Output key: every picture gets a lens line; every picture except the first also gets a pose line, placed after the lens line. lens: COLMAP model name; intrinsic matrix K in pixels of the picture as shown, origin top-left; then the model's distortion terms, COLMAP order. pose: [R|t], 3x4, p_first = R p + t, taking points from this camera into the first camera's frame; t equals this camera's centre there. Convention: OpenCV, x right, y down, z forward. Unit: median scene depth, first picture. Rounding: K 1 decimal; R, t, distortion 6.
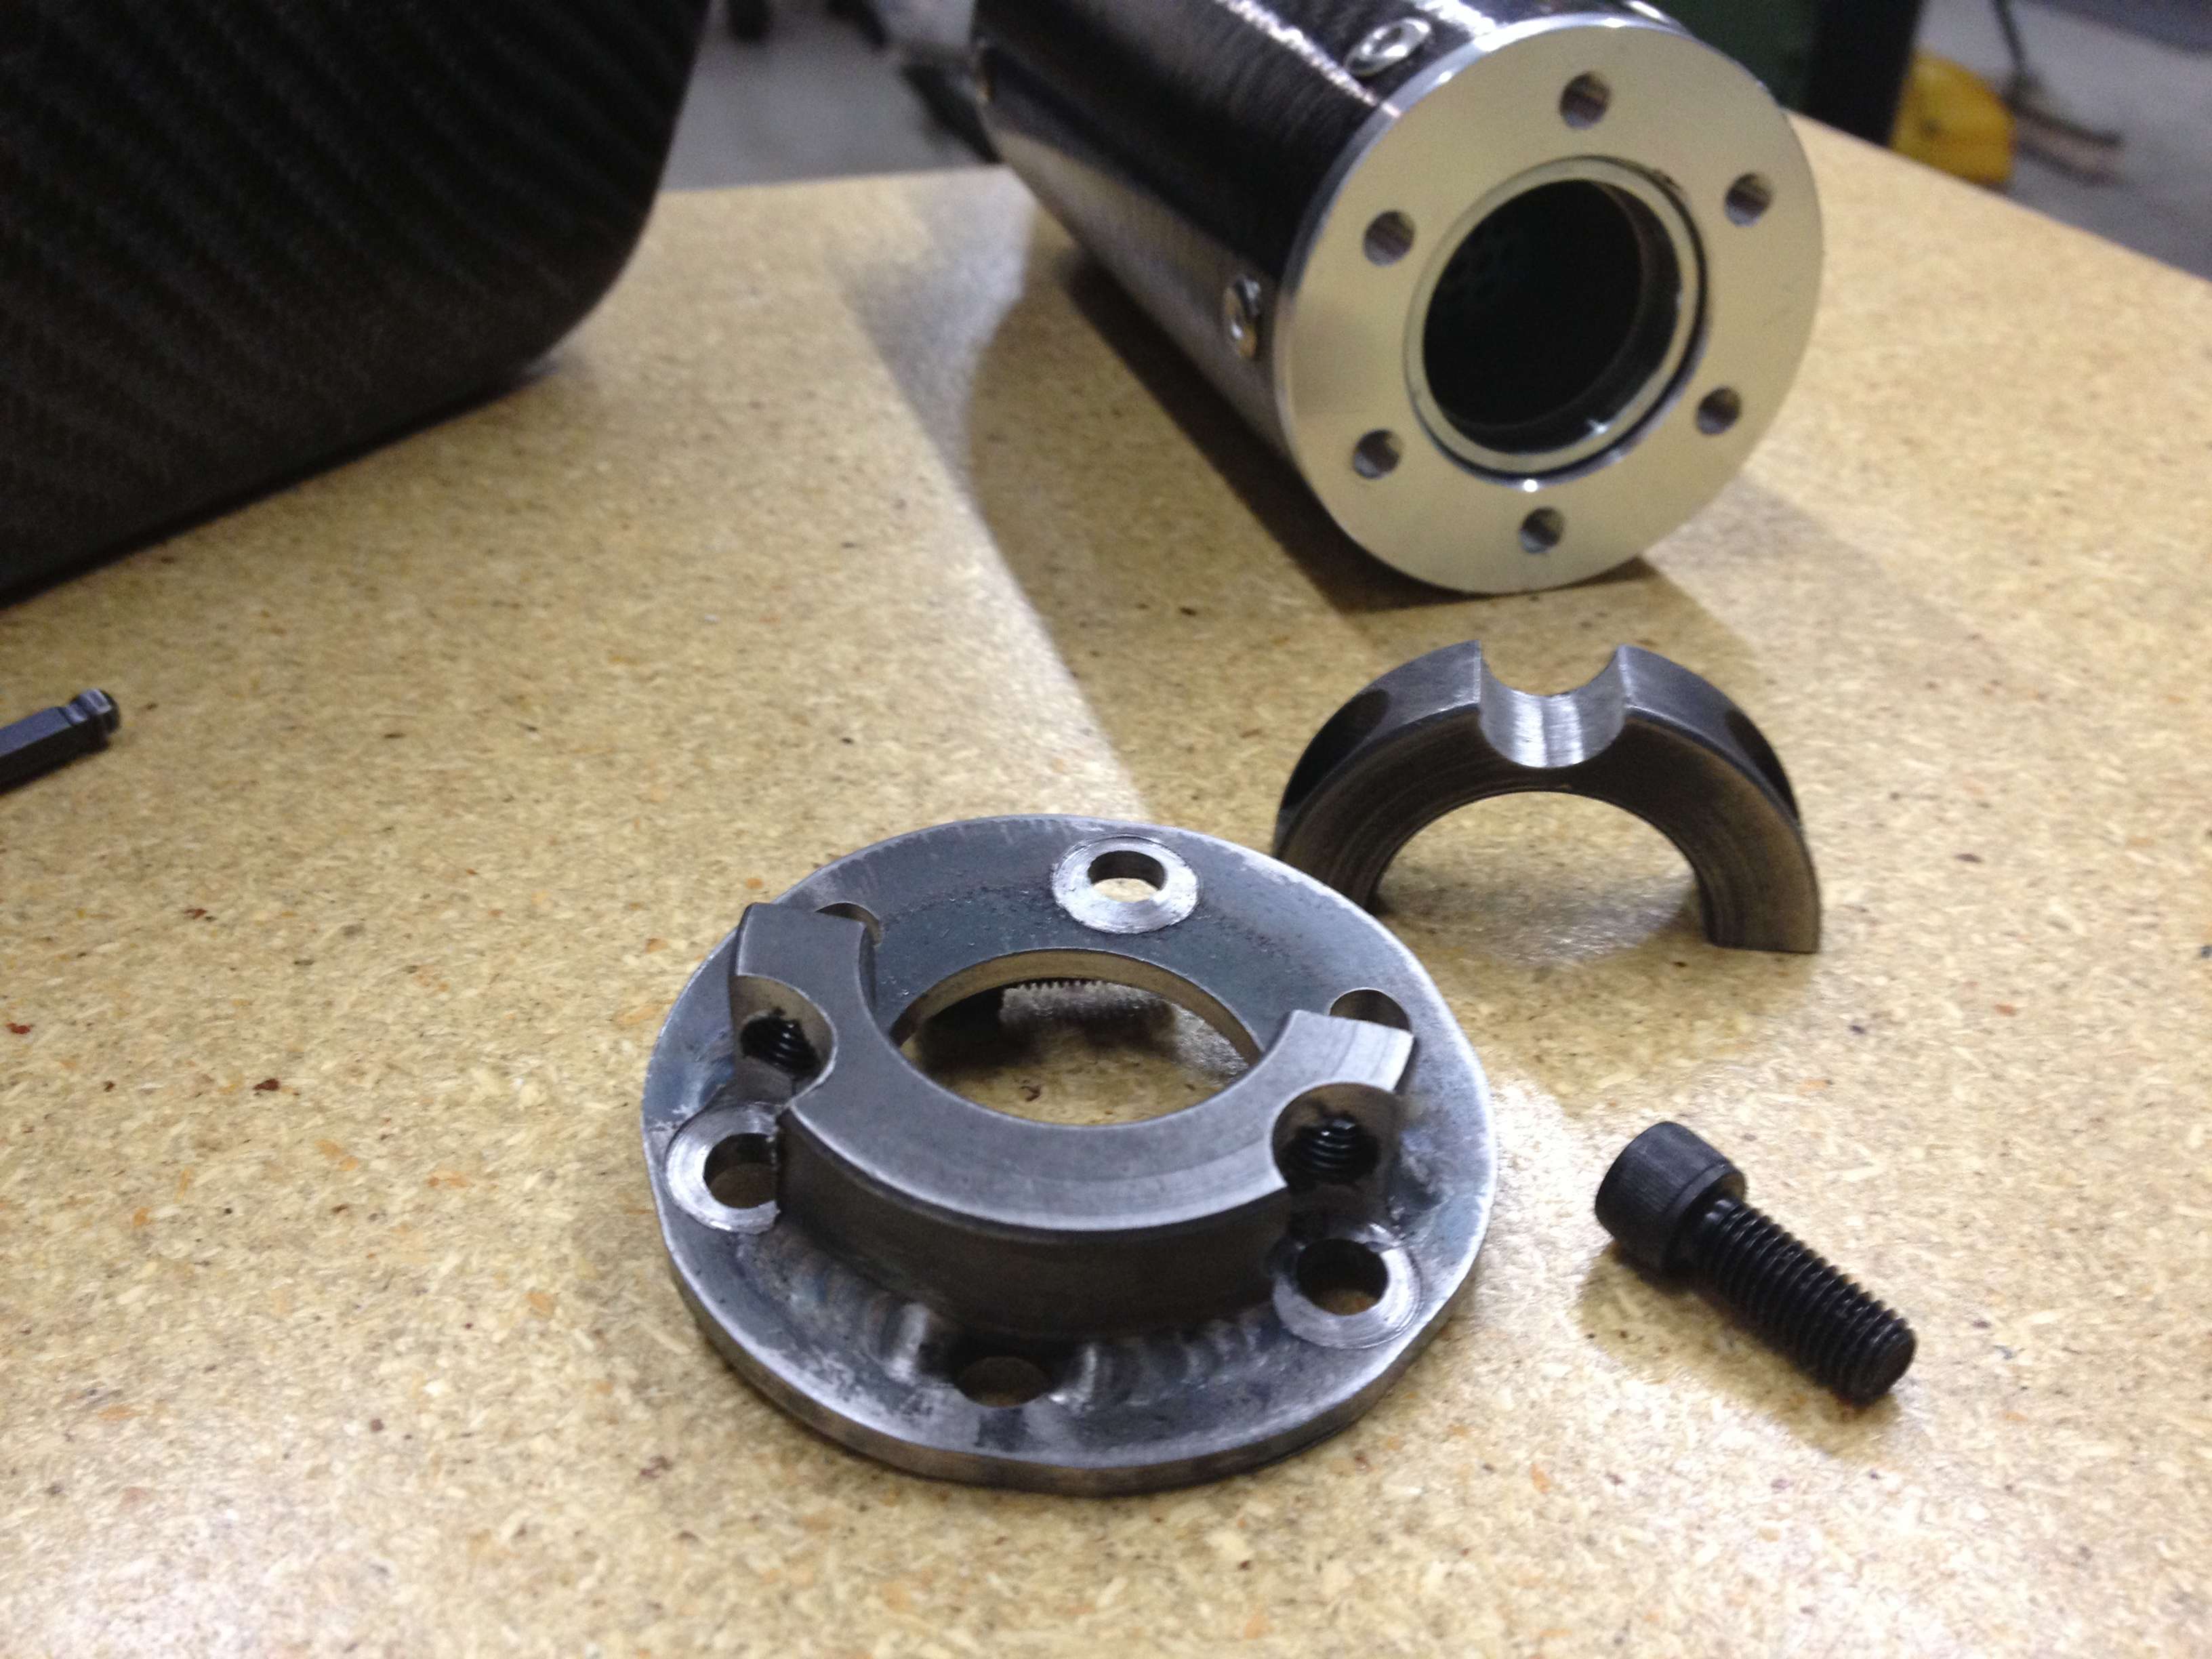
lens RADIAL K [[2211.4, 0, 1095.1], [0, 2211.4, 819.9], [0, 0, 1]] dist [-0.010193, 0.000000]
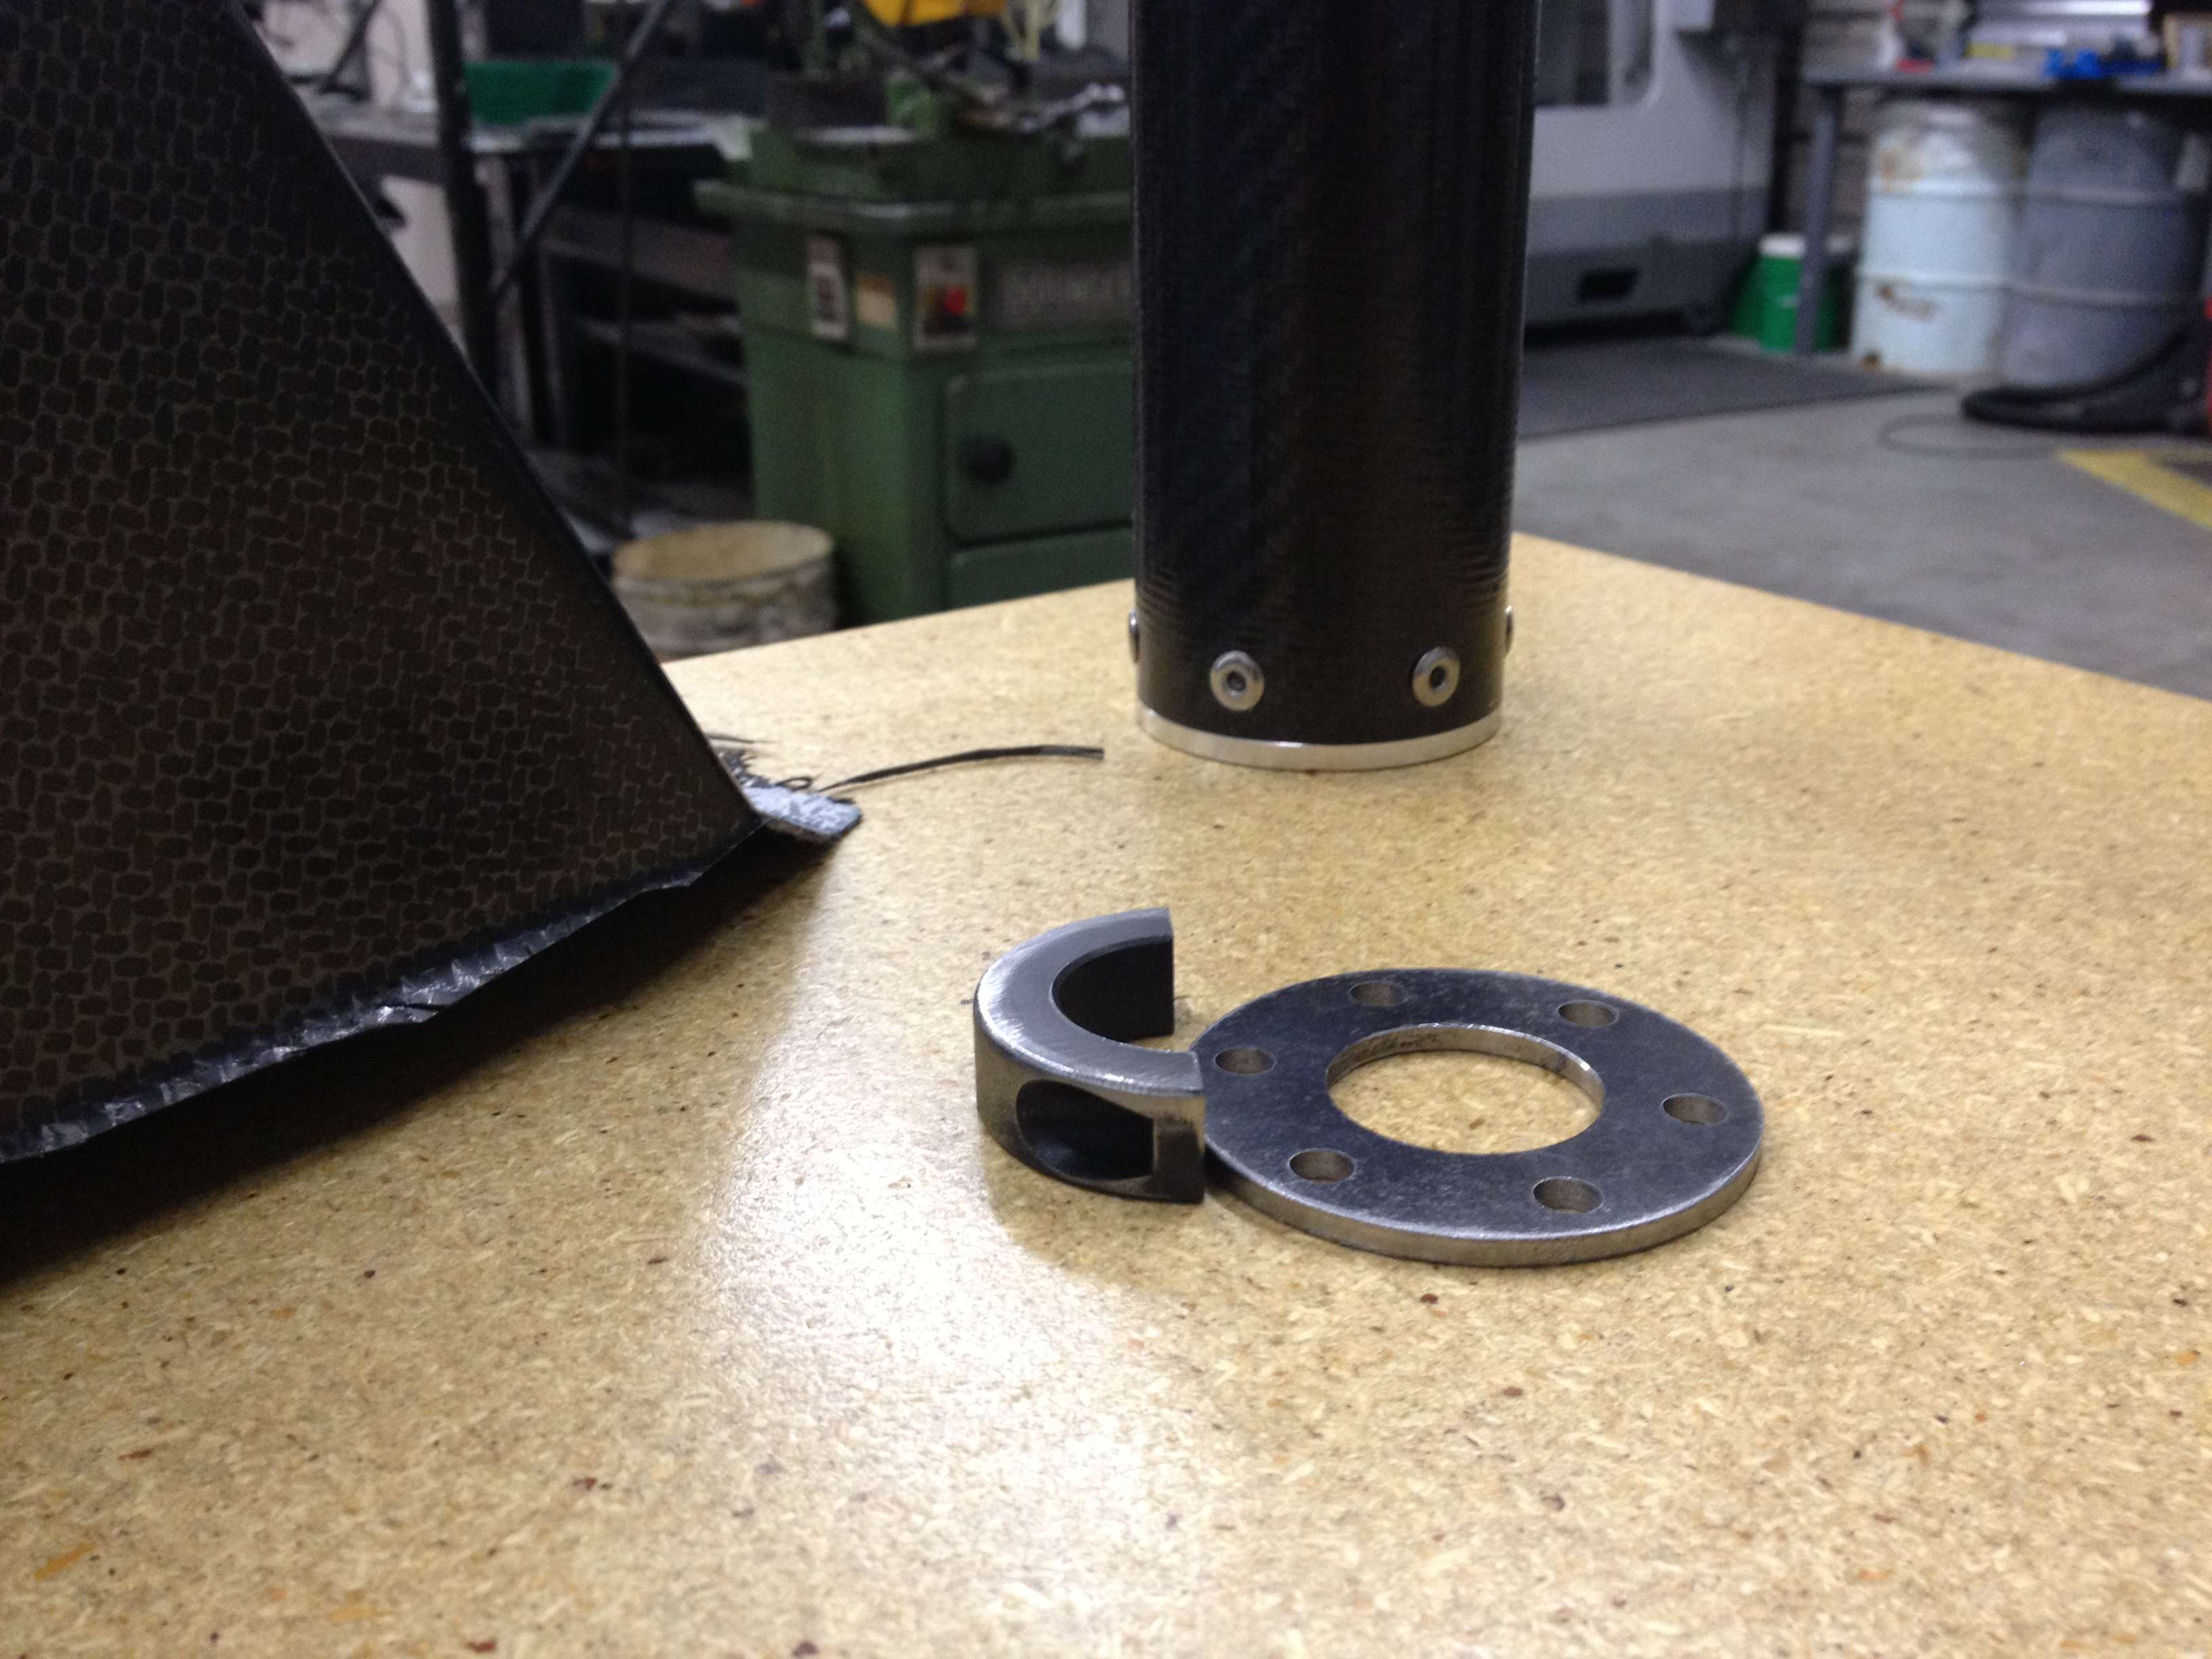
lens RADIAL K [[2211.4, 0, 1109.3], [0, 2211.4, 831.1], [0, 0, 1]] dist [-0.010193, 0.000000]
pose [[0.958963, -0.112132, 0.260417, -0.325096], [0.157559, 0.974354, -0.160653, -0.031915], [-0.235724, 0.195091, 0.952036, 0.019285]]
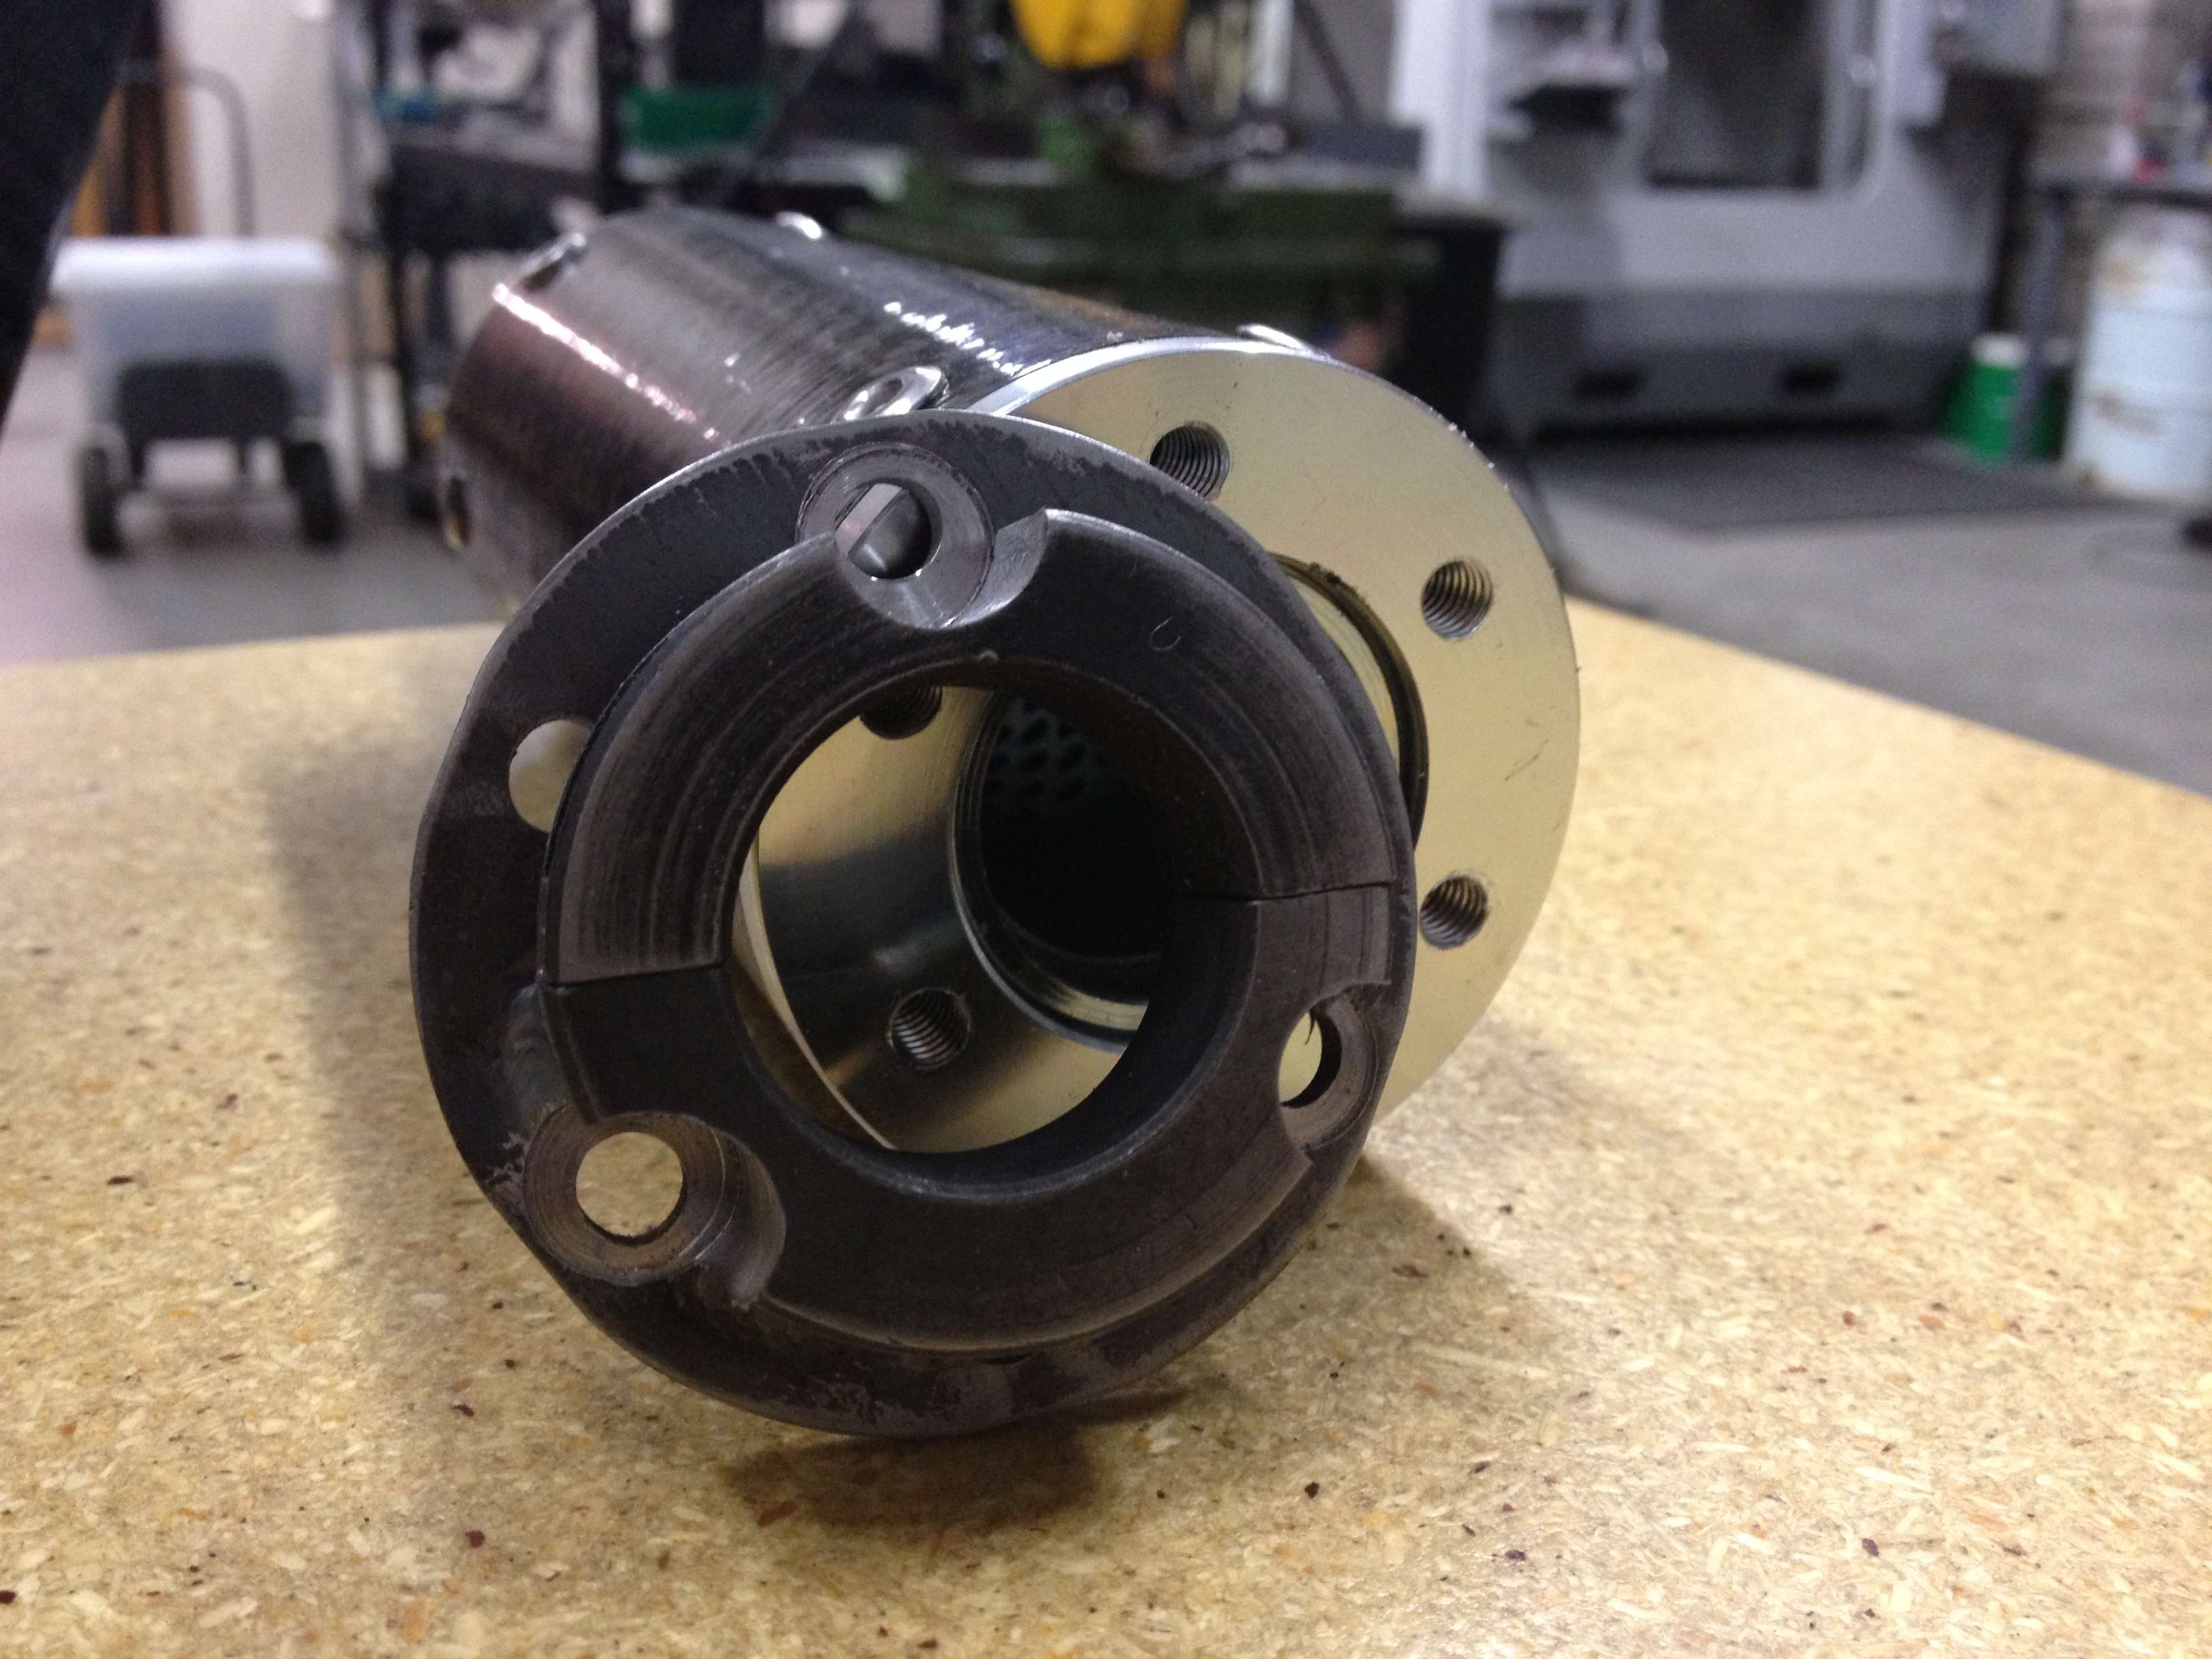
lens RADIAL K [[2211.4, 0, 1120.4], [0, 2211.4, 833.7], [0, 0, 1]] dist [-0.010193, 0.000000]
pose [[0.981490, -0.035906, 0.188117, 0.053855], [0.074179, 0.976868, -0.200567, -0.082707], [-0.176564, 0.210809, 0.961449, 0.378288]]
